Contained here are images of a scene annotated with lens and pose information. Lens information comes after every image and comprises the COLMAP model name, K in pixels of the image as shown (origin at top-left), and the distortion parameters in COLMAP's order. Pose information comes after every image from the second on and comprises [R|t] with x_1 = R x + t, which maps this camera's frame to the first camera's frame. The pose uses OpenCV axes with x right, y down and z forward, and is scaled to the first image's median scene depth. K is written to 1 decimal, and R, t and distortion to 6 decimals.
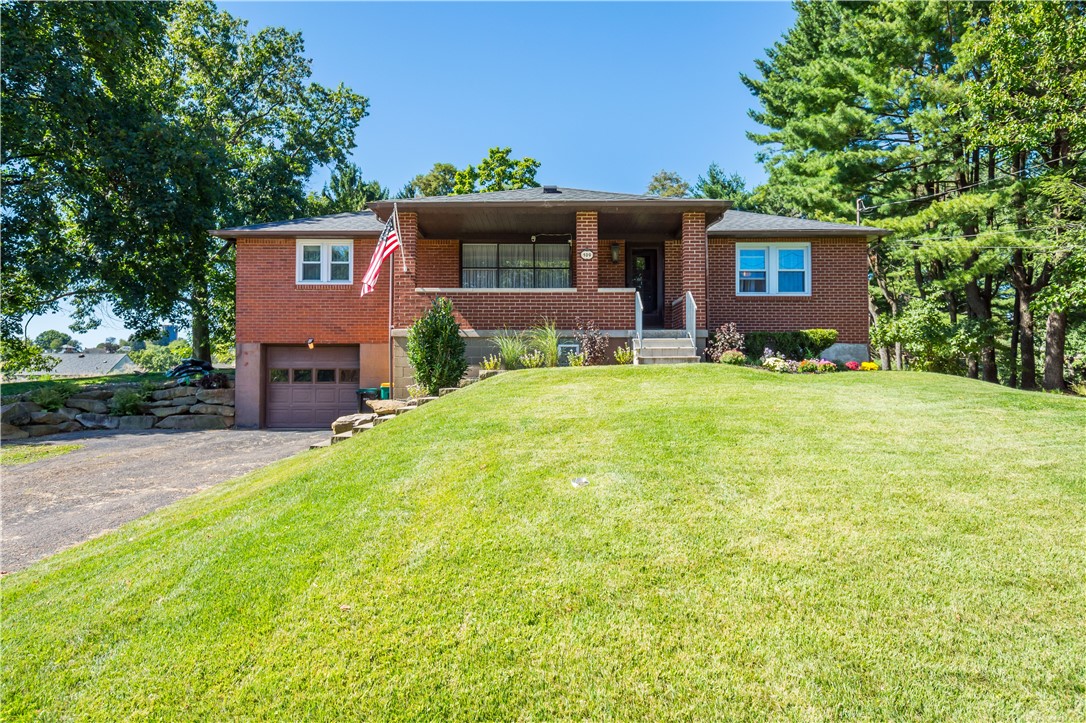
lens RADIAL K [[659.9, 0, 545.3], [0, 659.9, 363.0], [0, 0, 1]] dist [0.014251, 0.000020]
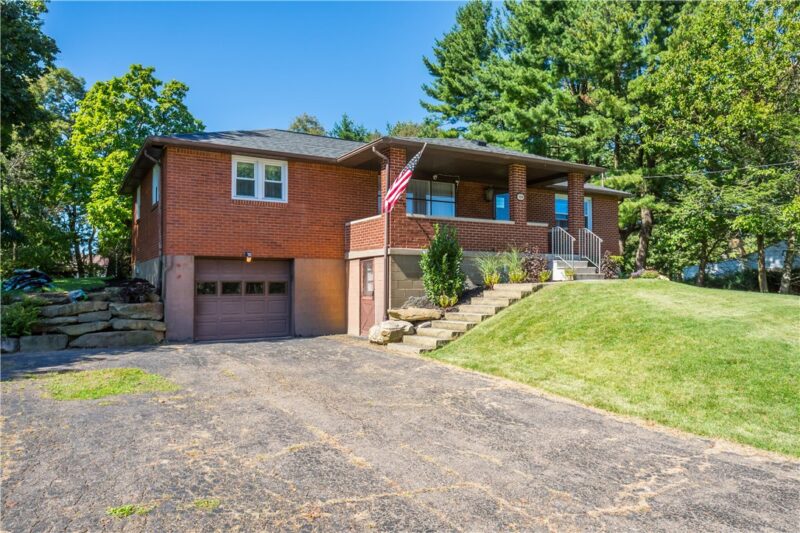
lens RADIAL K [[565.9, 0, 398.5], [0, 565.9, 267.1], [0, 0, 1]] dist [0.027471, -0.000302]
pose [[0.855413, 0.012866, 0.517787, -0.608281], [-0.006248, 0.999875, -0.014523, -0.002232], [-0.517909, 0.009188, 0.855386, 0.116031]]
